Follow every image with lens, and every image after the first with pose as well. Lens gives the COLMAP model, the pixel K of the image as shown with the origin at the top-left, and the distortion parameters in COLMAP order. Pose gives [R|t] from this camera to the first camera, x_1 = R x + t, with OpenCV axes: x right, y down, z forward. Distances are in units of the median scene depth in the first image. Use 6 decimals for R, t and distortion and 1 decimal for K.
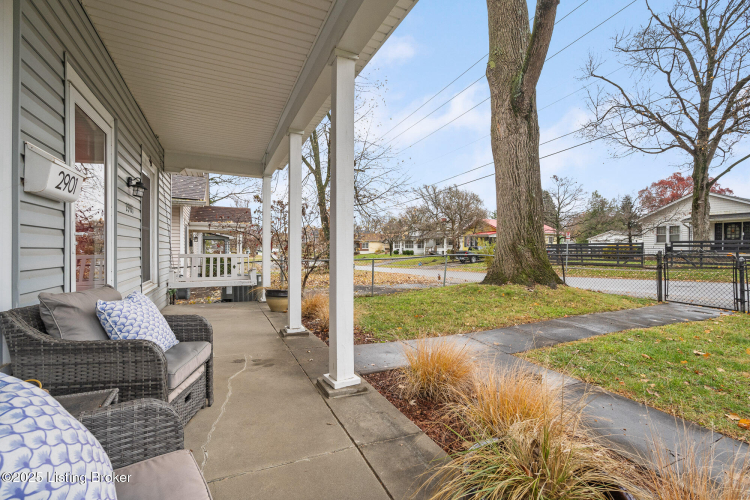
lens RADIAL K [[330.8, 0, 375.0], [0, 330.8, 250.0], [0, 0, 1]] dist [-0.000181, -0.000066]
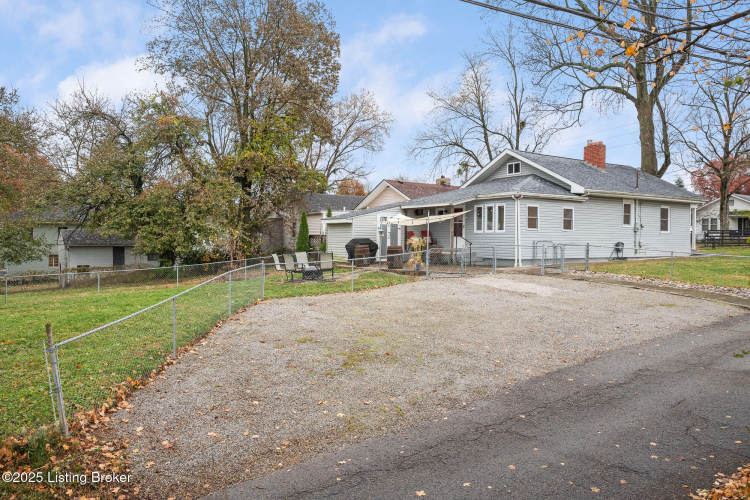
lens RADIAL K [[568.2, 0, 375.0], [0, 568.2, 250.0], [0, 0, 1]] dist [-0.003713, 0.003561]
pose [[0.986390, -0.003977, 0.164372, -1.139910], [0.001199, 0.999855, 0.016994, 0.019911], [-0.164416, -0.016566, 0.986252, -1.438712]]
